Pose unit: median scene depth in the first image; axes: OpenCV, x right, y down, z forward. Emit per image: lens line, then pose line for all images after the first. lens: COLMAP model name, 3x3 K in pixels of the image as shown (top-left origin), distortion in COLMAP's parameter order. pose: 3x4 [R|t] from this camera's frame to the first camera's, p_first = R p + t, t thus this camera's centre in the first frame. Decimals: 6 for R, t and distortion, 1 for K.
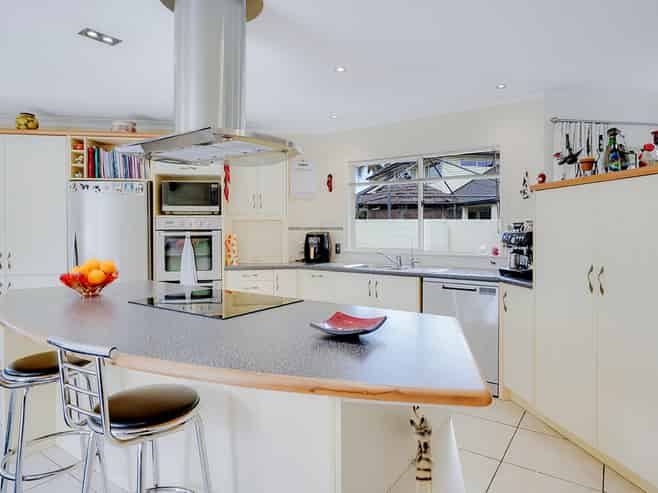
lens RADIAL K [[368.4, 0, 329.0], [0, 368.4, 242.3], [0, 0, 1]] dist [0.000642, 0.000740]
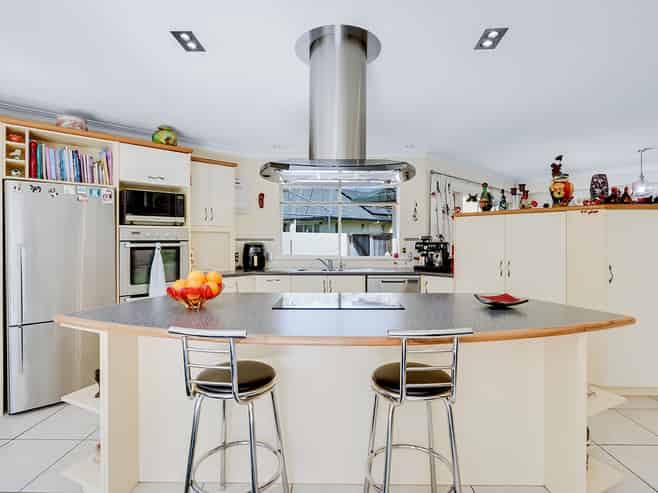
lens RADIAL K [[305.0, 0, 328.8], [0, 305.0, 248.4], [0, 0, 1]] dist [-0.001488, -0.000572]
pose [[0.866137, -0.012624, 0.499648, -0.395031], [0.016323, 0.999862, -0.003032, -0.003692], [-0.499540, 0.010782, 0.866223, 0.074706]]
